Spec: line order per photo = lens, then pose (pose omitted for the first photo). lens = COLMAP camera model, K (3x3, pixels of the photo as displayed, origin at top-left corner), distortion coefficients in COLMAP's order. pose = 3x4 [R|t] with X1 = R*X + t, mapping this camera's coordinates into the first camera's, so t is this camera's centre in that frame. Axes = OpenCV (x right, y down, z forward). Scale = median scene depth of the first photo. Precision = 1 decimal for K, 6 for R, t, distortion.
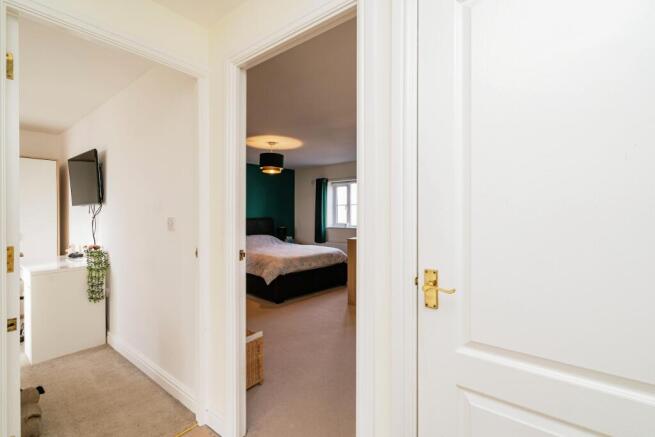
lens RADIAL K [[299.0, 0, 326.5], [0, 299.0, 211.8], [0, 0, 1]] dist [-0.002458, 0.000070]
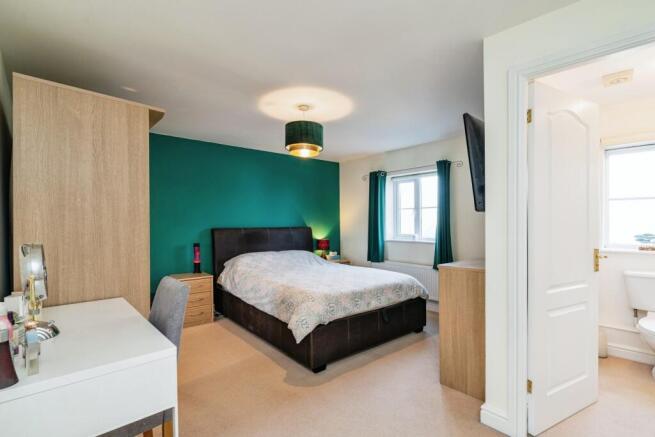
lens RADIAL K [[299.0, 0, 323.2], [0, 299.0, 218.2], [0, 0, 1]] dist [-0.002458, 0.000070]
pose [[0.988327, -0.010951, -0.151953, -0.046050], [0.009796, 0.999917, -0.008345, 0.005262], [0.152032, 0.006759, 0.988353, 0.343533]]
